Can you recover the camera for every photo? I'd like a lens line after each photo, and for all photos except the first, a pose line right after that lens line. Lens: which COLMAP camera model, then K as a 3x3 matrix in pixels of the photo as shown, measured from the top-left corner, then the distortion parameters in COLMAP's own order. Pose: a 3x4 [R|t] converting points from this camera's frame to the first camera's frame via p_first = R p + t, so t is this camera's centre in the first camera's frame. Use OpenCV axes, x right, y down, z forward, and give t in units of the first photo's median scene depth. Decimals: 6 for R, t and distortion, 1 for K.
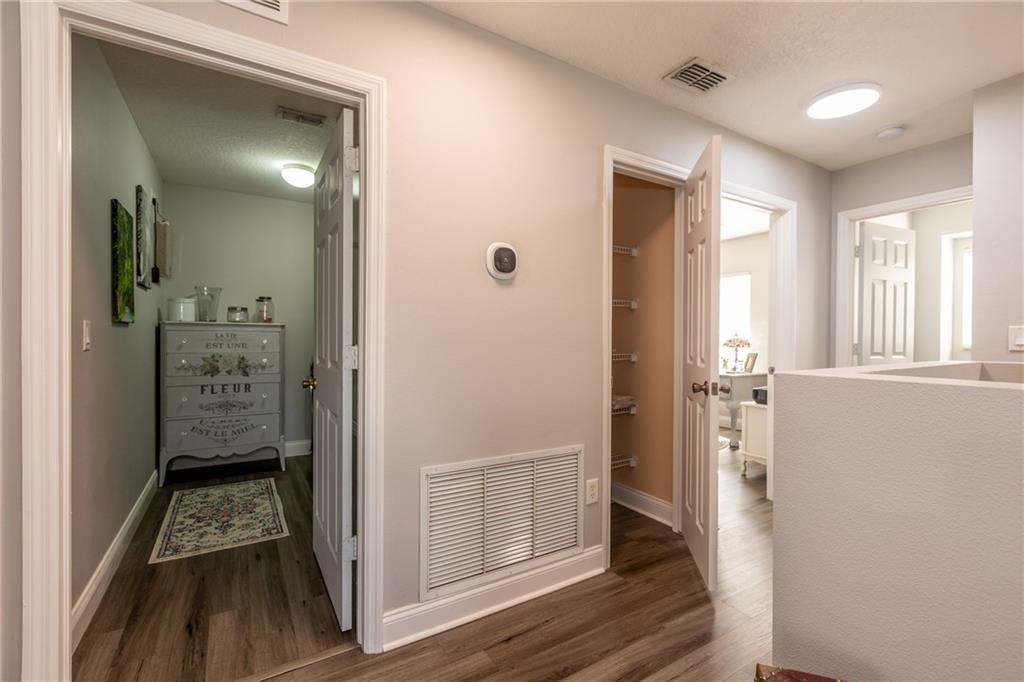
lens RADIAL K [[452.2, 0, 511.2], [0, 452.2, 339.2], [0, 0, 1]] dist [-0.001191, -0.000766]
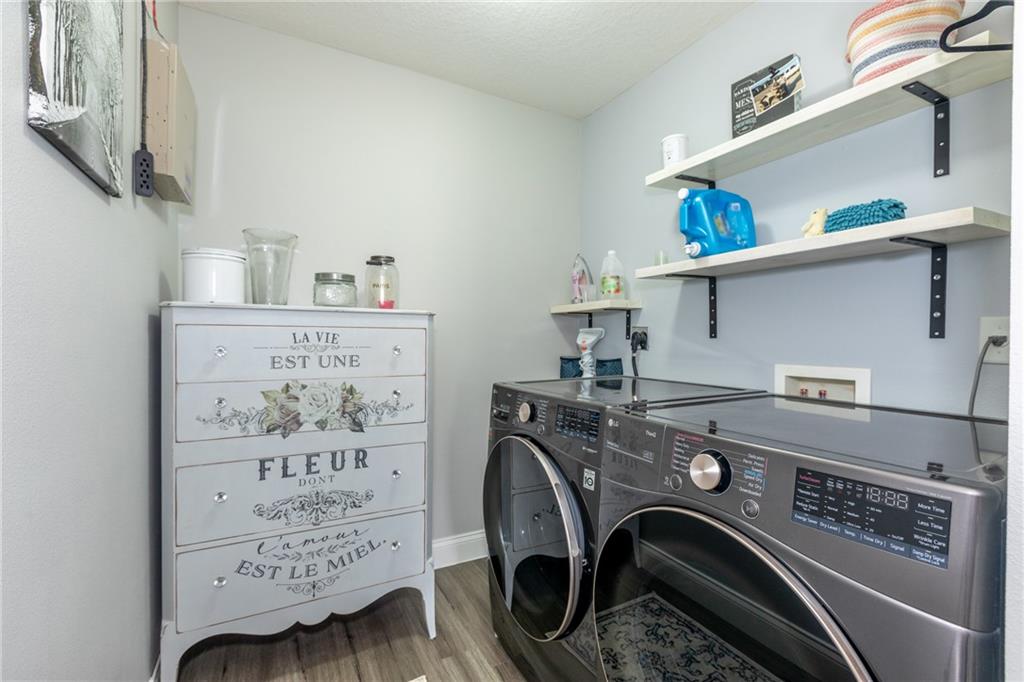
lens RADIAL K [[452.2, 0, 512.7], [0, 452.2, 342.9], [0, 0, 1]] dist [-0.001191, -0.000766]
pose [[0.999065, 0.005405, -0.042884, -0.426300], [-0.004941, 0.999928, 0.010911, -0.008259], [0.042940, -0.010689, 0.999020, 0.583339]]
